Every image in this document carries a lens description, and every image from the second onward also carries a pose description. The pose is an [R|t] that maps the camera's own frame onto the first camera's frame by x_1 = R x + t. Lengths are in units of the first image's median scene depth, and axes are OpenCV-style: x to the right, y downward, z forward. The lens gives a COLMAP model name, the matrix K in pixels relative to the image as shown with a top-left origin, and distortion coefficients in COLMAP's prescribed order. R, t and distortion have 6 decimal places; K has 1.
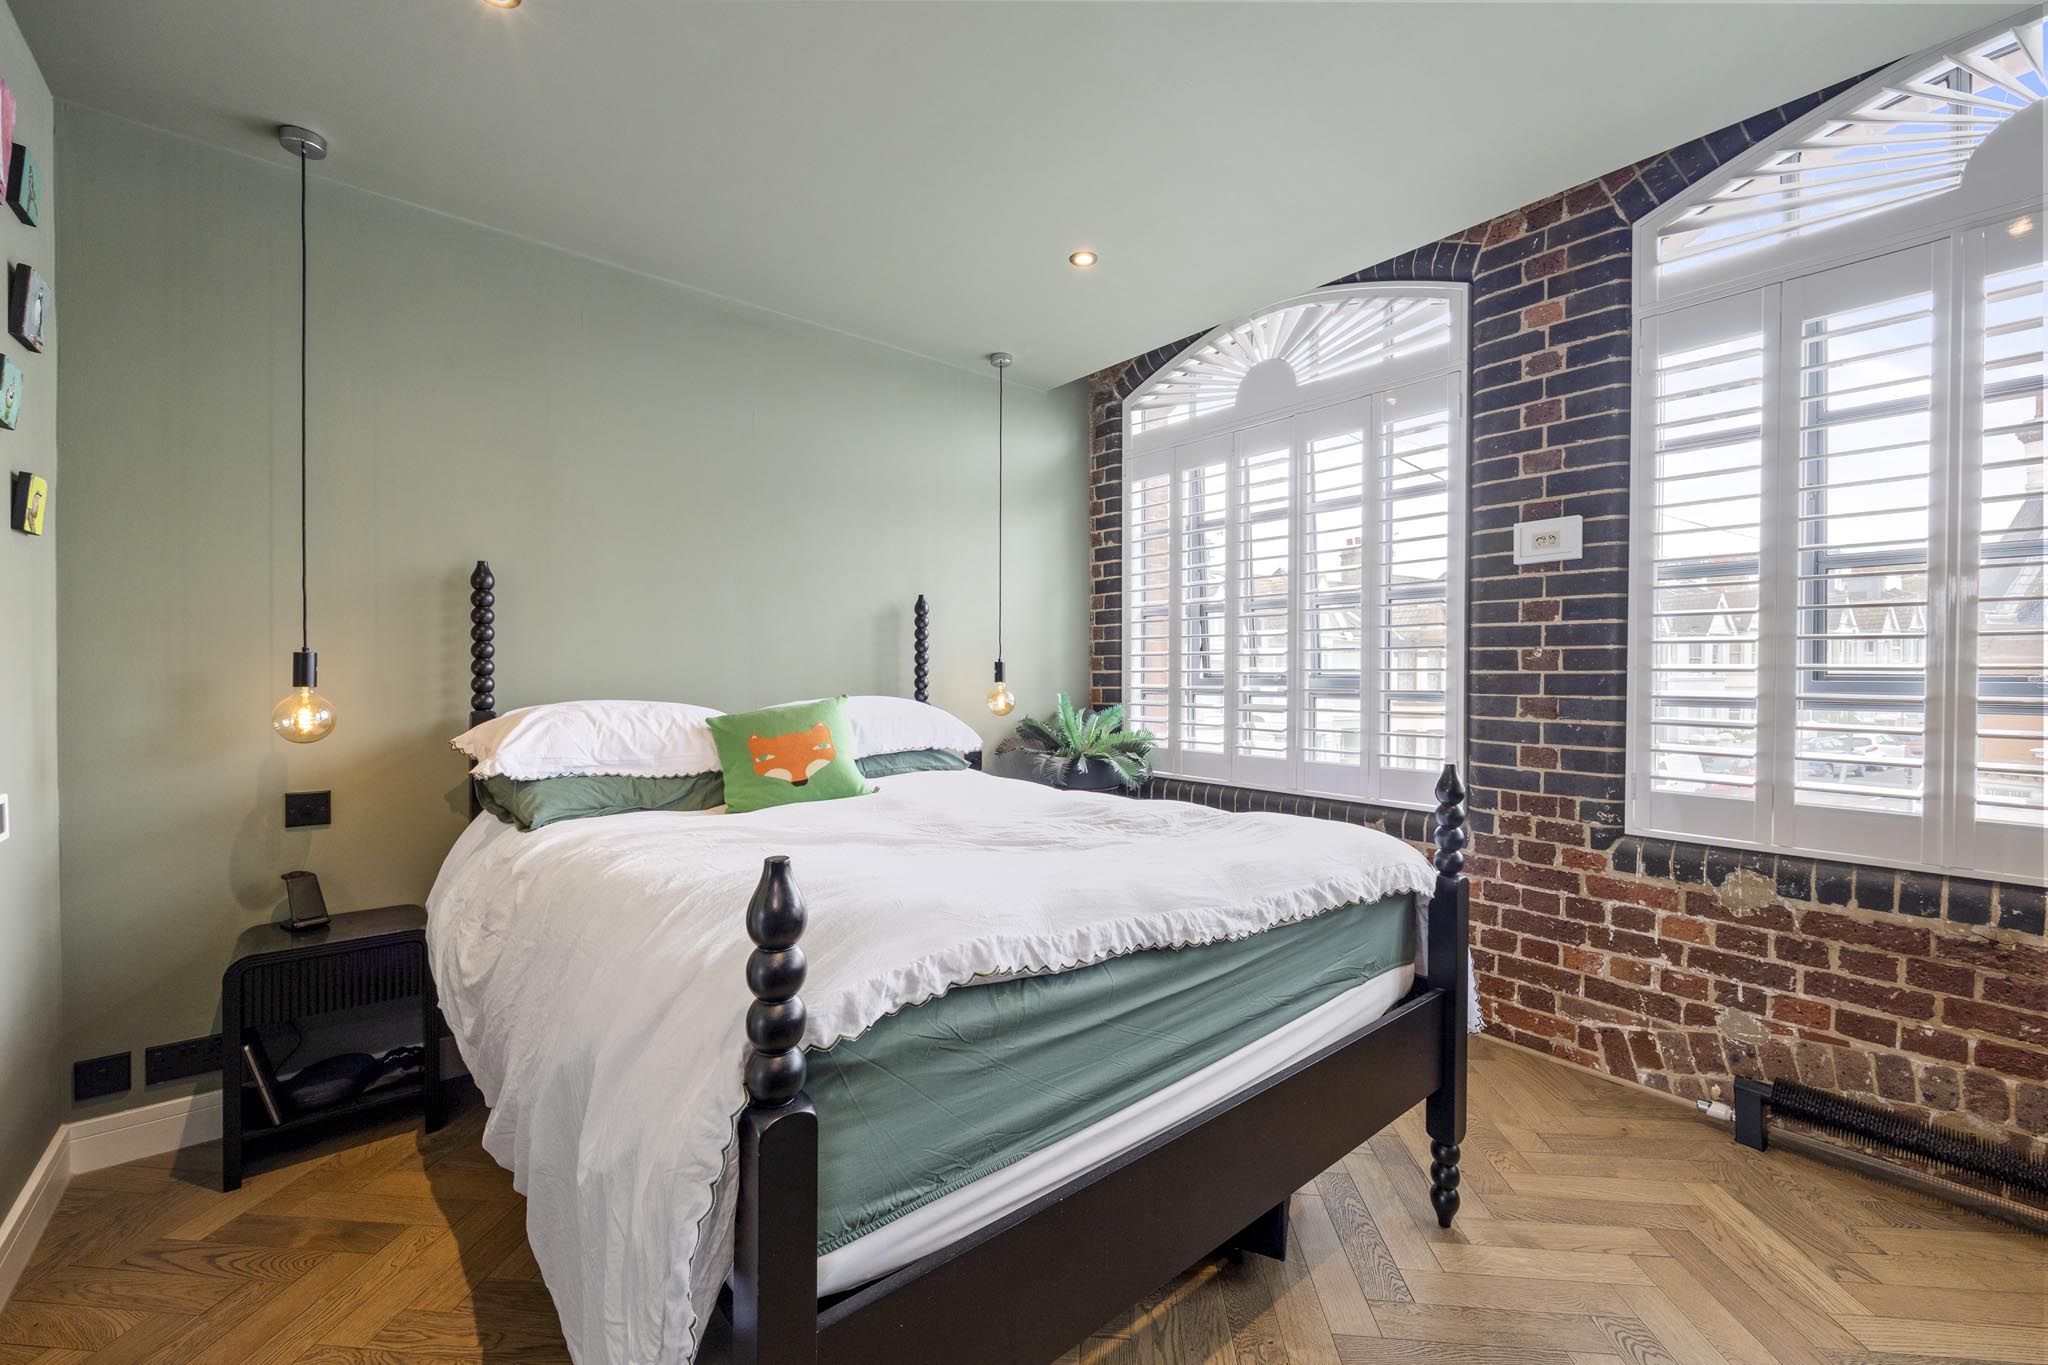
lens RADIAL K [[814.1, 0, 1024.0], [0, 814.1, 682.5], [0, 0, 1]] dist [-0.002294, -0.000138]
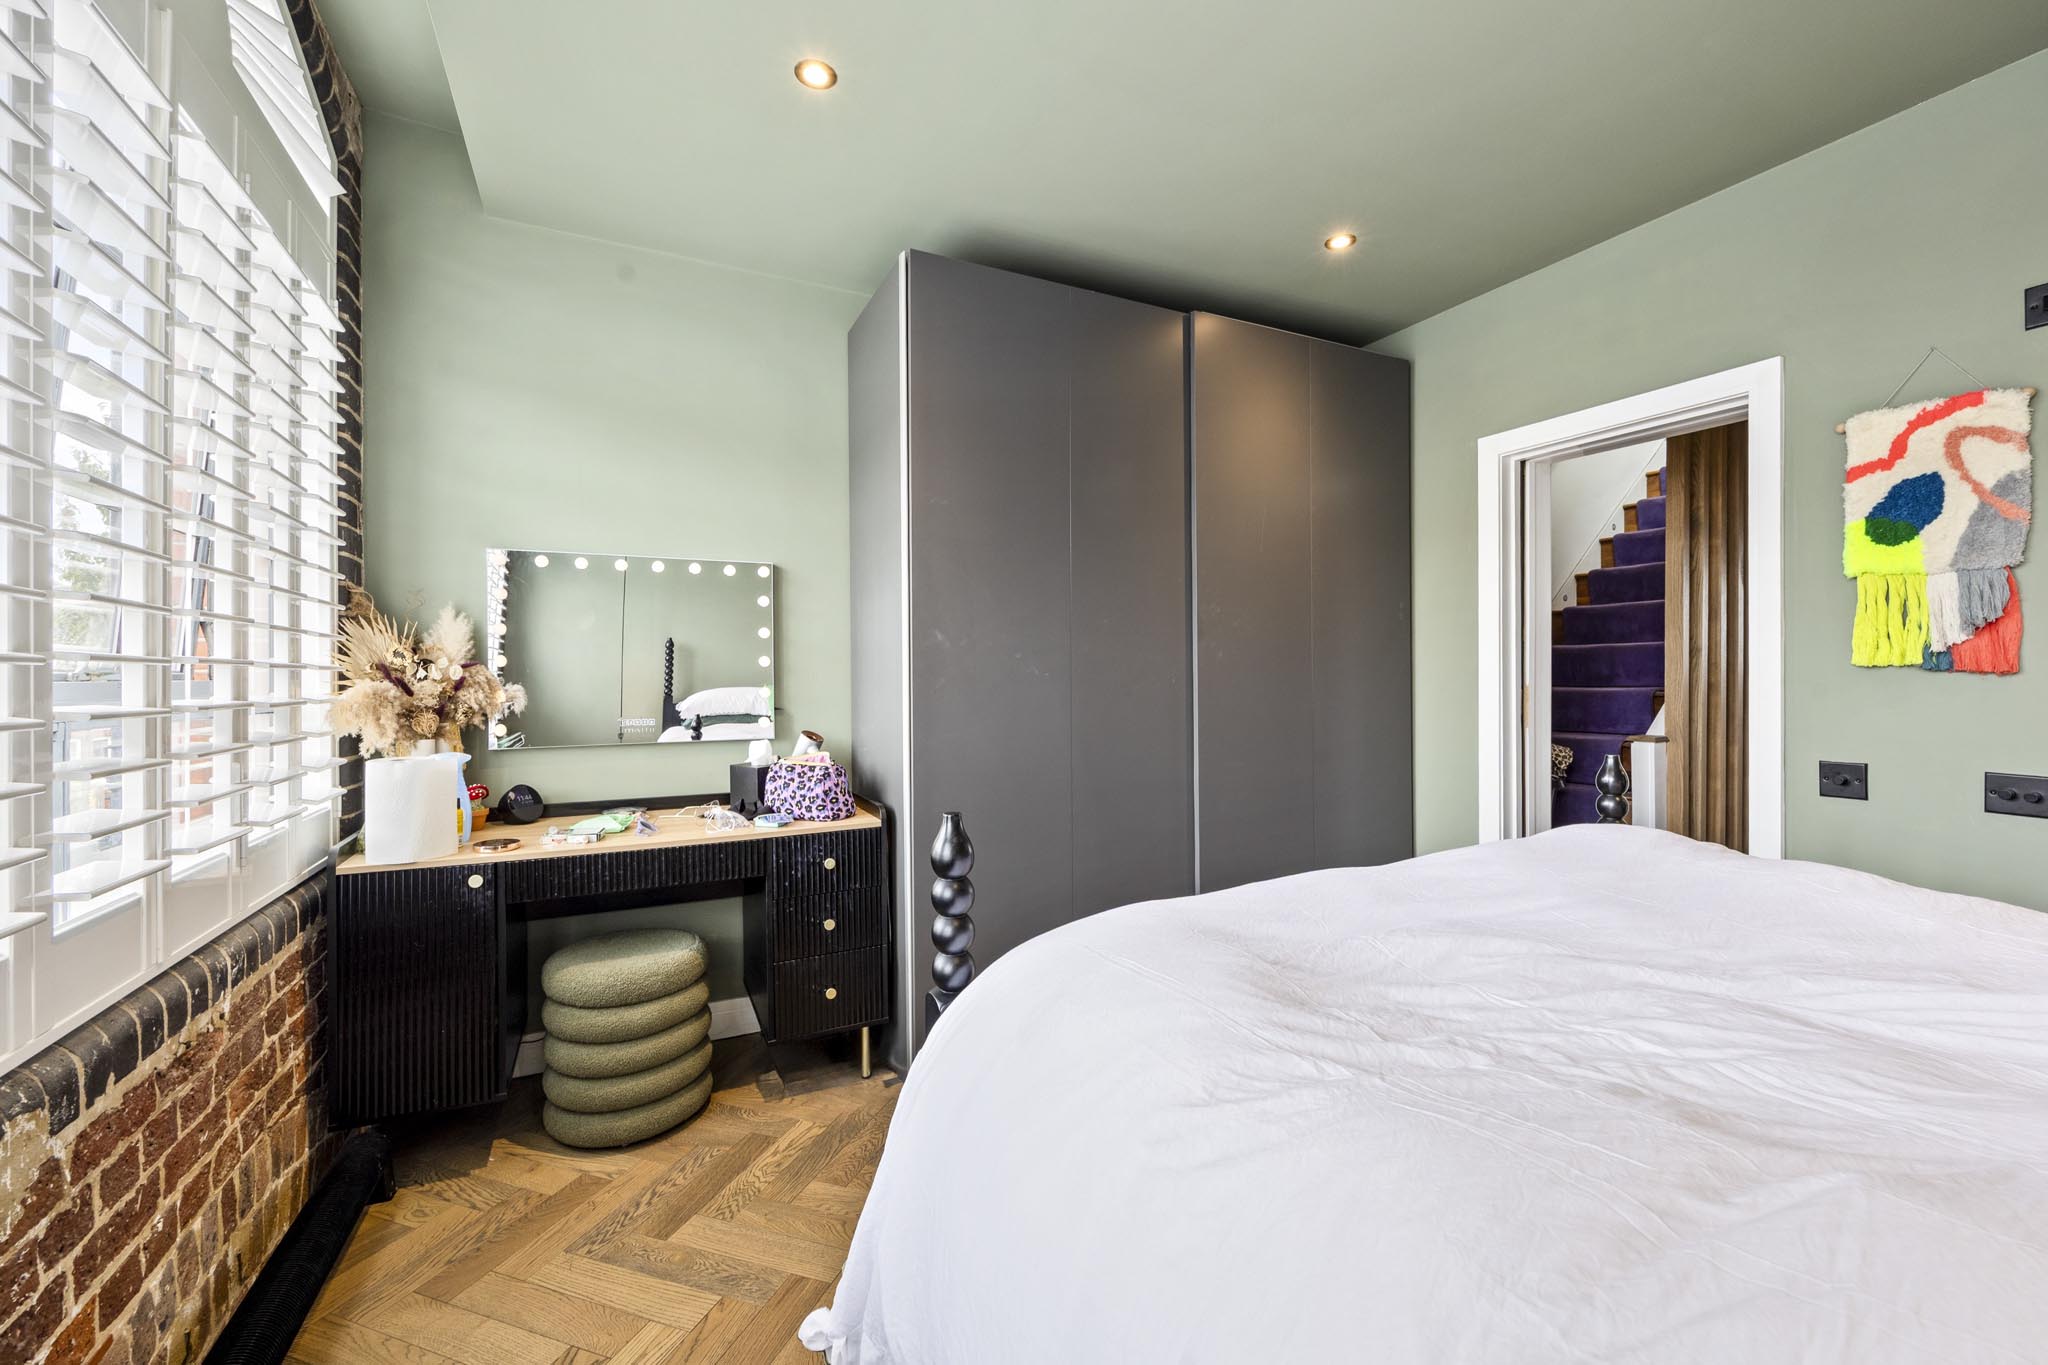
lens RADIAL K [[814.1, 0, 1024.0], [0, 814.1, 682.5], [0, 0, 1]] dist [-0.002294, -0.000138]
pose [[-0.969969, -0.003359, 0.243205, 0.290169], [0.000275, 0.999889, 0.014904, -0.005843], [-0.243228, 0.014523, -0.969860, 1.380533]]
